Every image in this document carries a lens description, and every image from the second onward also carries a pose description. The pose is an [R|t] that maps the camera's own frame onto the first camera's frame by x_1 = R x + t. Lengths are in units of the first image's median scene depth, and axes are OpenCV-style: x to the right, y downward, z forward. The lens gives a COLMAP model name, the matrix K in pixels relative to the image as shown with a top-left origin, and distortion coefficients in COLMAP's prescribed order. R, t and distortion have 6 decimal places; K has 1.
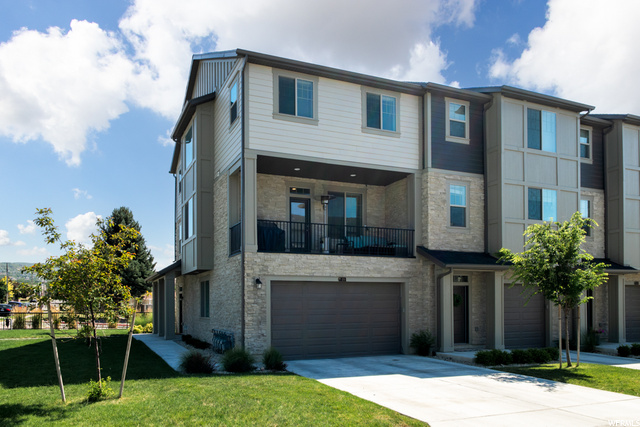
lens RADIAL K [[440.7, 0, 320.0], [0, 440.7, 213.5], [0, 0, 1]] dist [-0.003629, -0.000745]
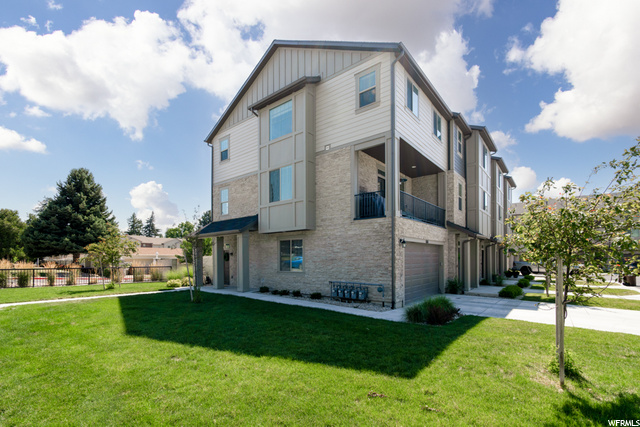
lens RADIAL K [[272.9, 0, 320.0], [0, 272.9, 213.5], [0, 0, 1]] dist [-0.001754, -0.000329]
pose [[0.885592, 0.077159, 0.458011, -0.557913], [-0.094989, 0.995350, 0.015986, 0.071345], [-0.454647, -0.057663, 0.888803, 0.360153]]
